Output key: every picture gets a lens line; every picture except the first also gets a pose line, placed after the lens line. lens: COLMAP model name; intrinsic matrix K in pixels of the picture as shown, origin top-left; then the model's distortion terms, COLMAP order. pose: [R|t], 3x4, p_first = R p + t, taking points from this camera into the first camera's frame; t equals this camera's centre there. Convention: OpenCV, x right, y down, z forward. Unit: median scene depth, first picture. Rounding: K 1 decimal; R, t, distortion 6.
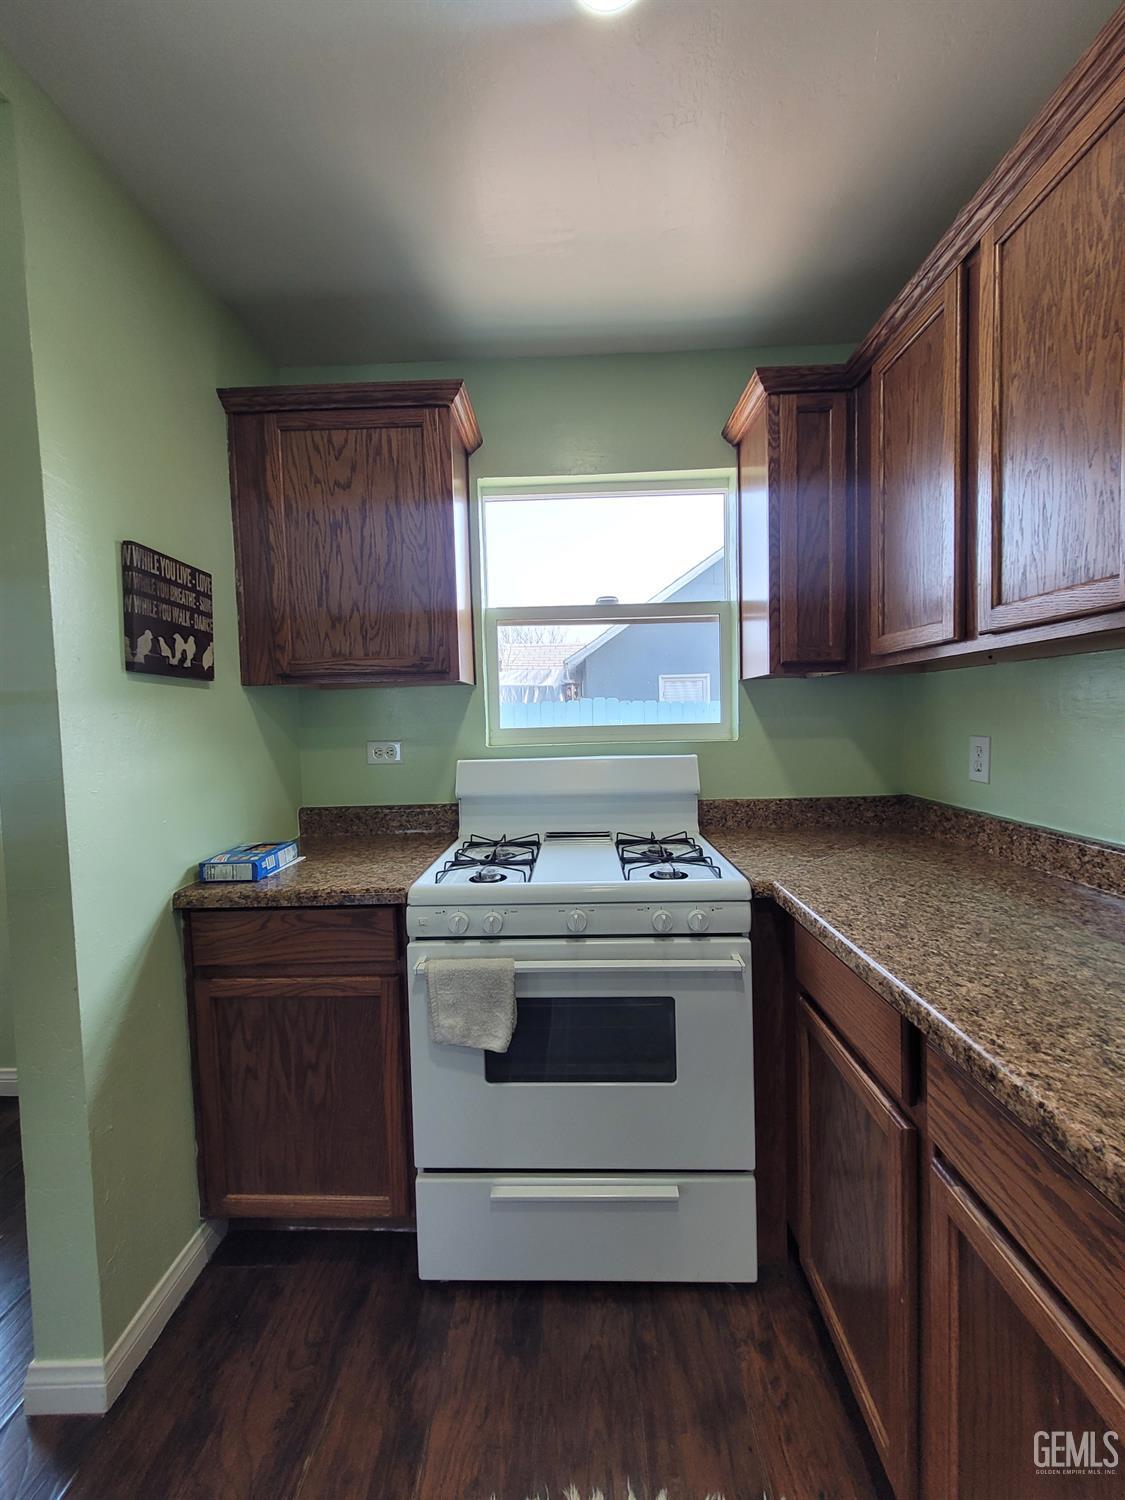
lens RADIAL K [[585.9, 0, 562.5], [0, 585.9, 740.1], [0, 0, 1]] dist [0.002302, -0.001346]
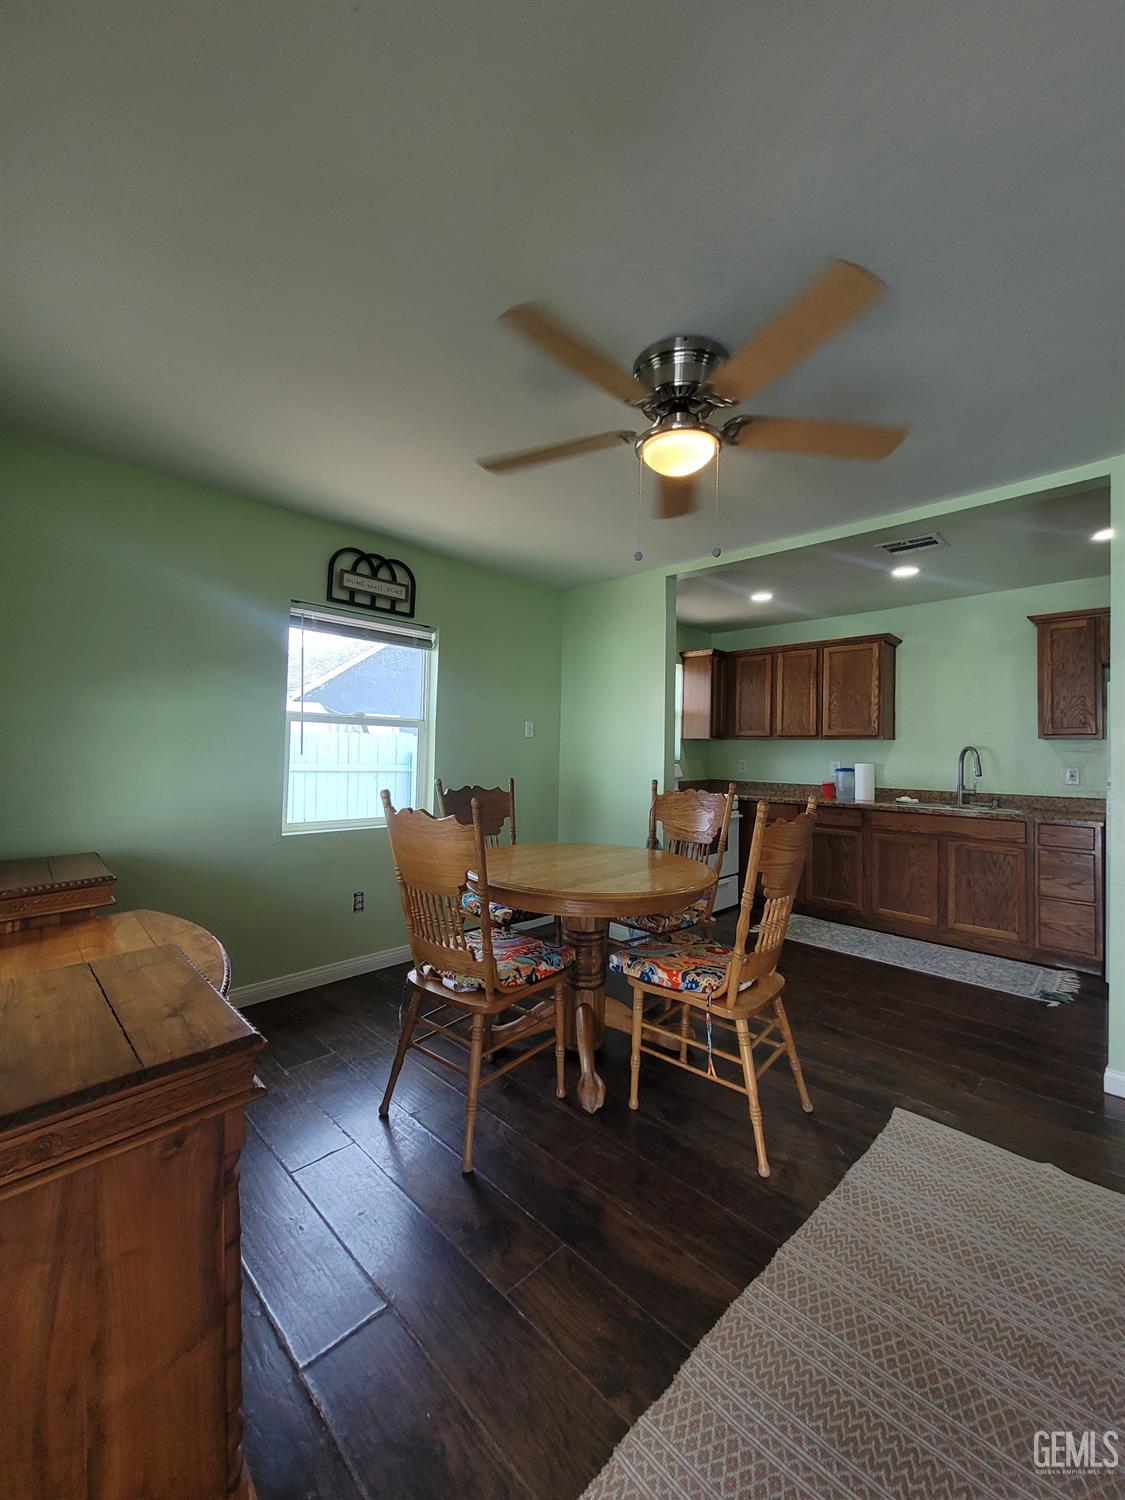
lens RADIAL K [[585.9, 0, 560.0], [0, 585.9, 739.0], [0, 0, 1]] dist [0.002302, -0.001346]
pose [[0.682059, 0.054294, 0.729279, -3.214508], [-0.007416, 0.997702, -0.067342, 0.141579], [-0.731260, 0.040523, 0.680894, -0.748494]]
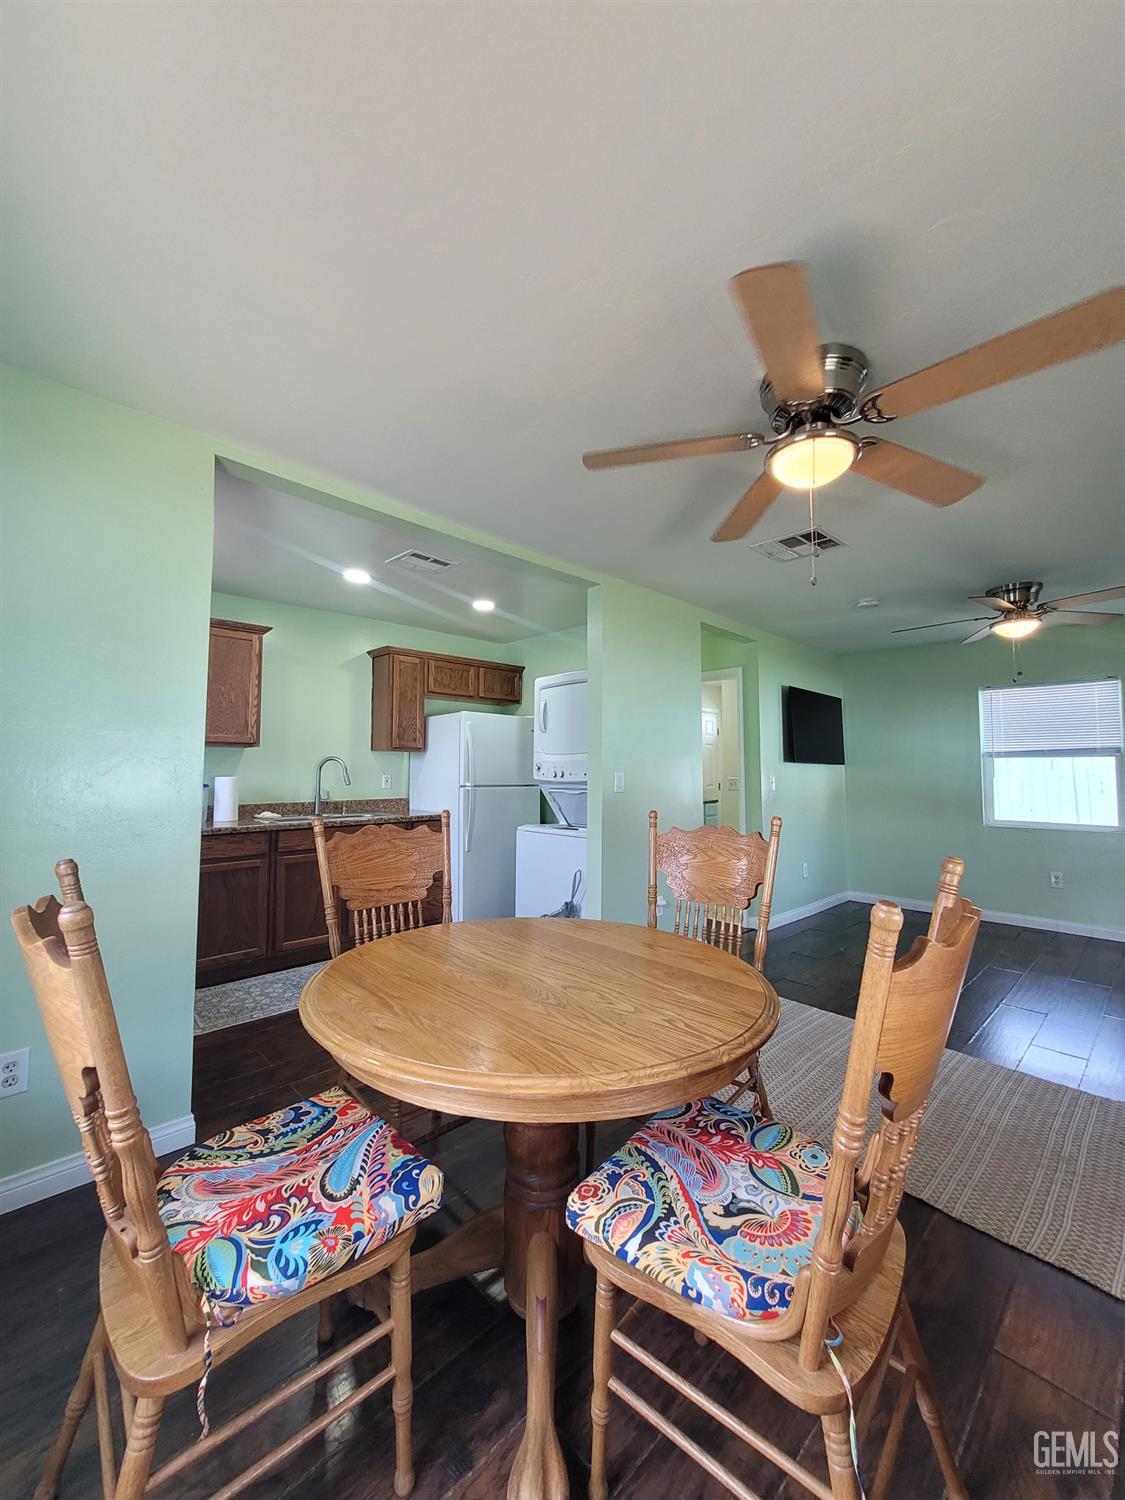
lens RADIAL K [[585.9, 0, 556.1], [0, 585.9, 736.2], [0, 0, 1]] dist [0.002302, -0.001346]
pose [[-0.701344, 0.058555, 0.710414, -2.578712], [0.038946, 0.998279, -0.043834, 0.026742], [-0.711758, -0.003075, -0.702418, 1.246933]]
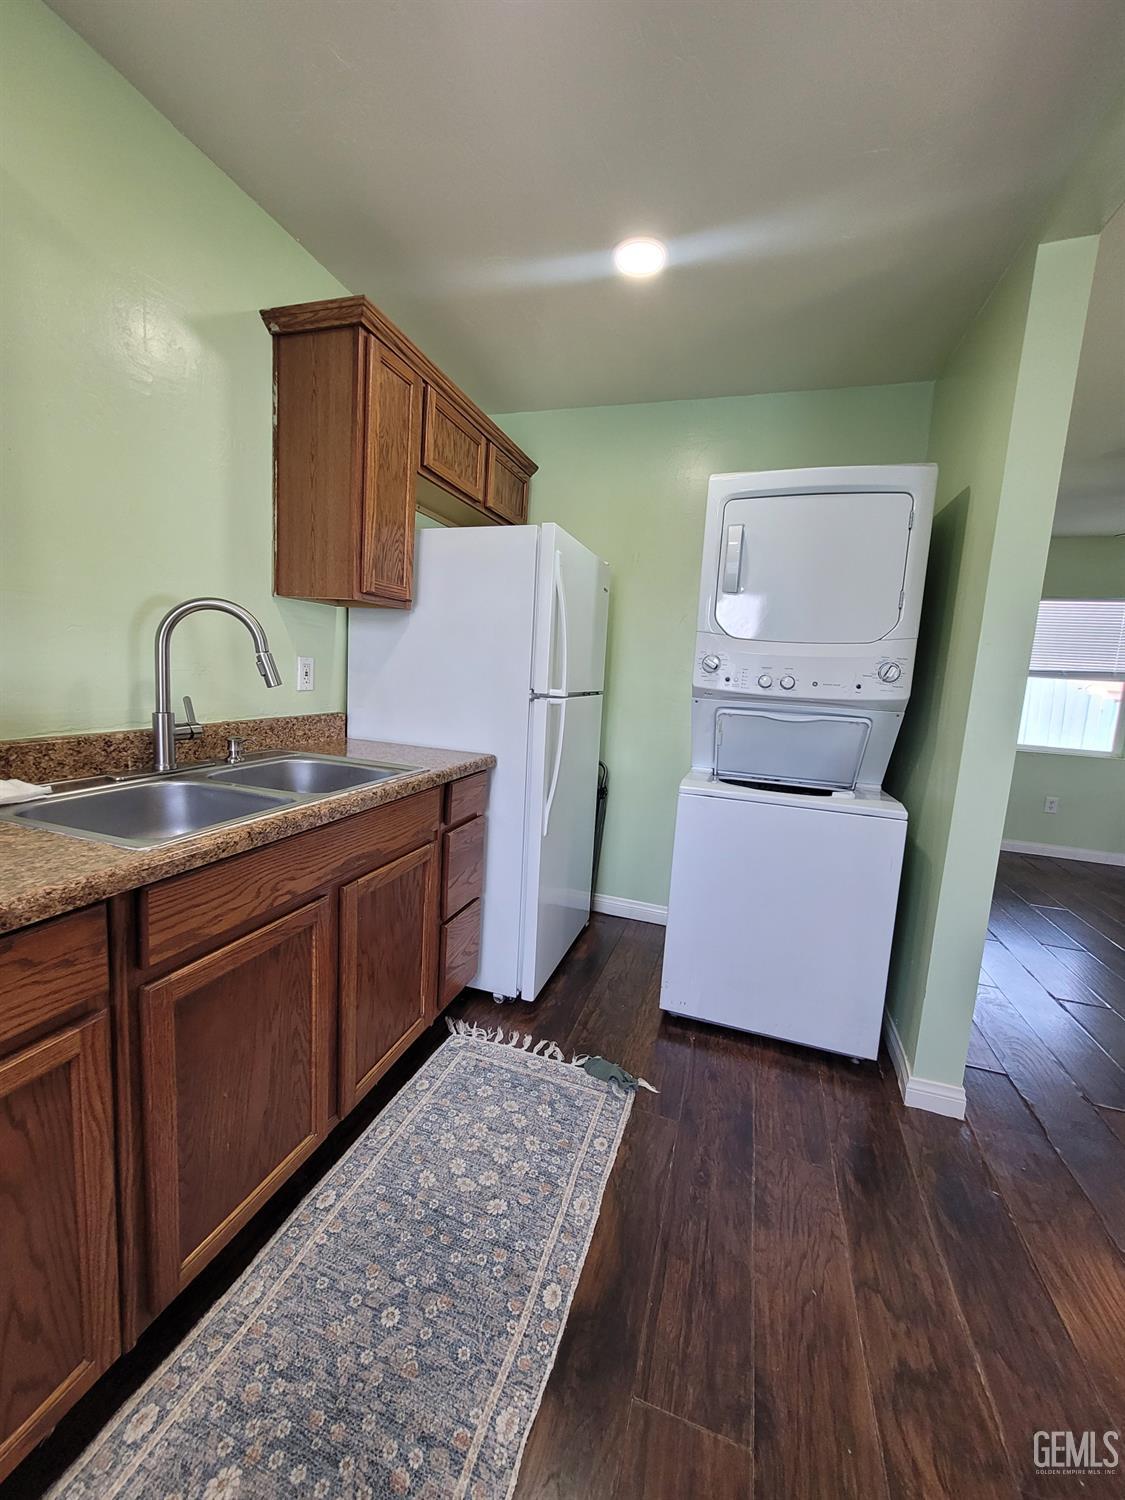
lens RADIAL K [[585.9, 0, 563.5], [0, 585.9, 738.8], [0, 0, 1]] dist [0.002302, -0.001346]
pose [[-0.954094, -0.073784, 0.290275, -0.274728], [-0.029729, 0.987725, 0.153350, 0.019137], [-0.298027, 0.137680, -0.944576, 0.689456]]
